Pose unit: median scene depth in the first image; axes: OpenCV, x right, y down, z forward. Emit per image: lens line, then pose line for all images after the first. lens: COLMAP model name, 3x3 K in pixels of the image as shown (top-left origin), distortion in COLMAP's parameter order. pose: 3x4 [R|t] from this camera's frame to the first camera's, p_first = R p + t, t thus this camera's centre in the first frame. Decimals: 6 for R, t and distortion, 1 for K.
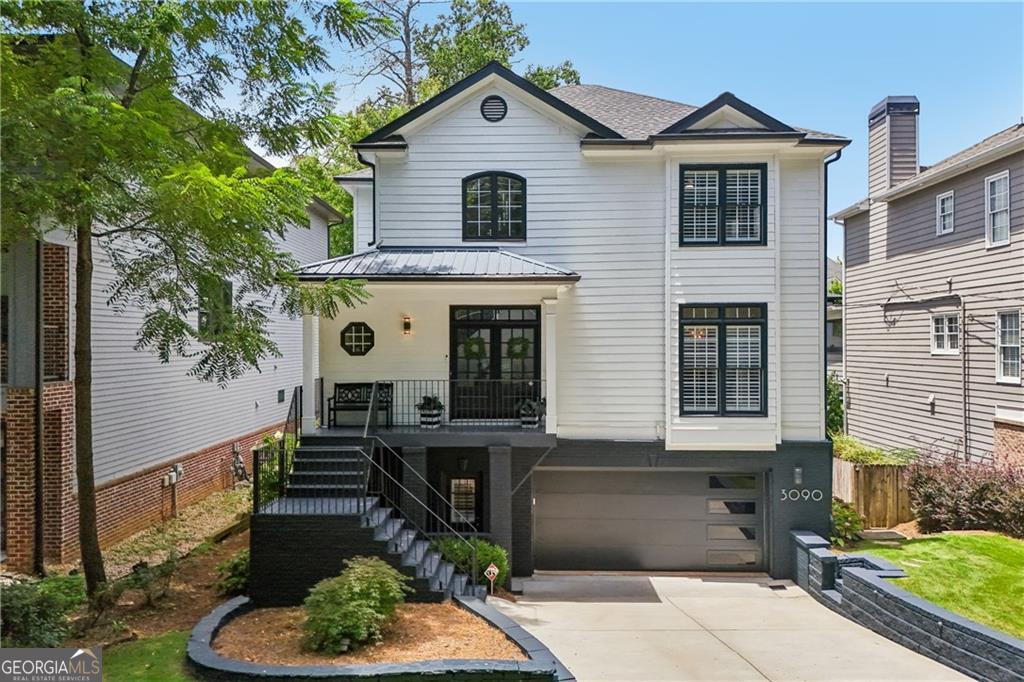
lens RADIAL K [[765.4, 0, 501.6], [0, 765.4, 336.2], [0, 0, 1]] dist [0.031583, 0.000201]
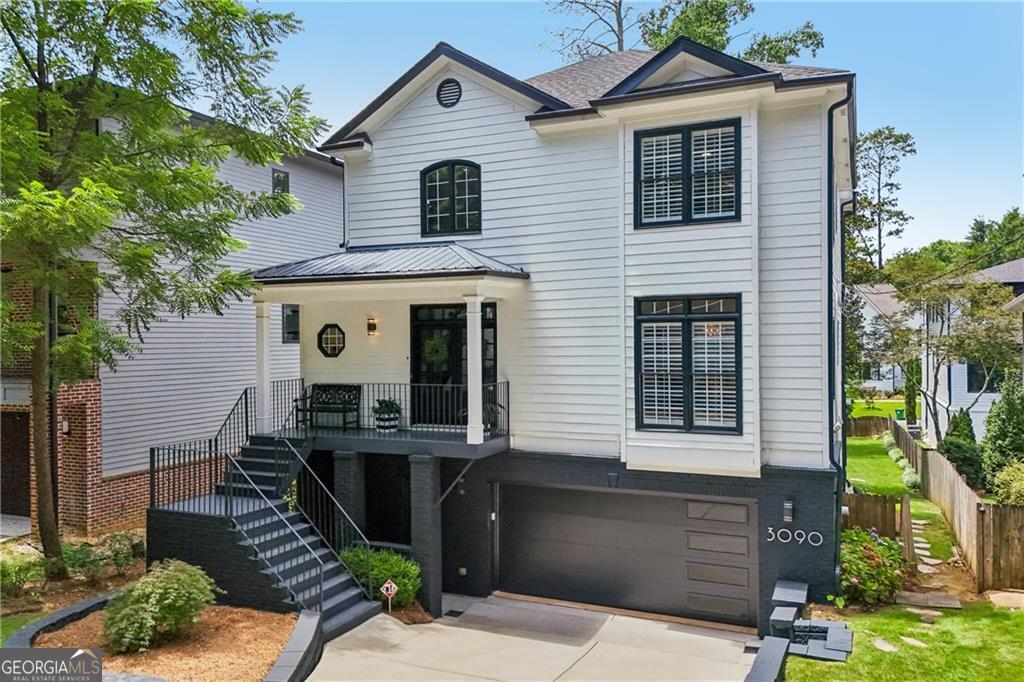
lens RADIAL K [[761.5, 0, 512.0], [0, 761.5, 341.0], [0, 0, 1]] dist [0.031269, -0.005665]
pose [[0.923278, -0.005556, -0.384092, 0.424901], [0.009490, 0.999920, 0.008348, -0.002045], [0.384015, -0.011352, 0.923257, 0.171832]]
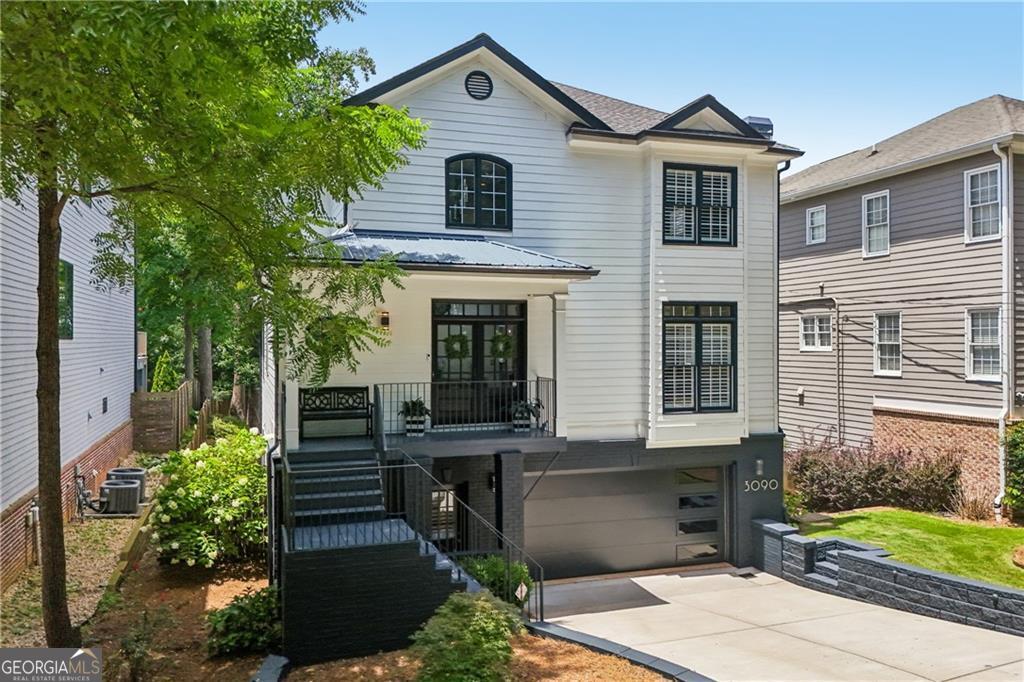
lens RADIAL K [[770.5, 0, 497.1], [0, 770.5, 332.6], [0, 0, 1]] dist [0.031189, -0.004667]
pose [[0.942368, 0.003724, 0.334559, -0.304817], [-0.002864, 0.999991, -0.003064, 0.002006], [-0.334567, 0.001929, 0.942370, 0.124413]]
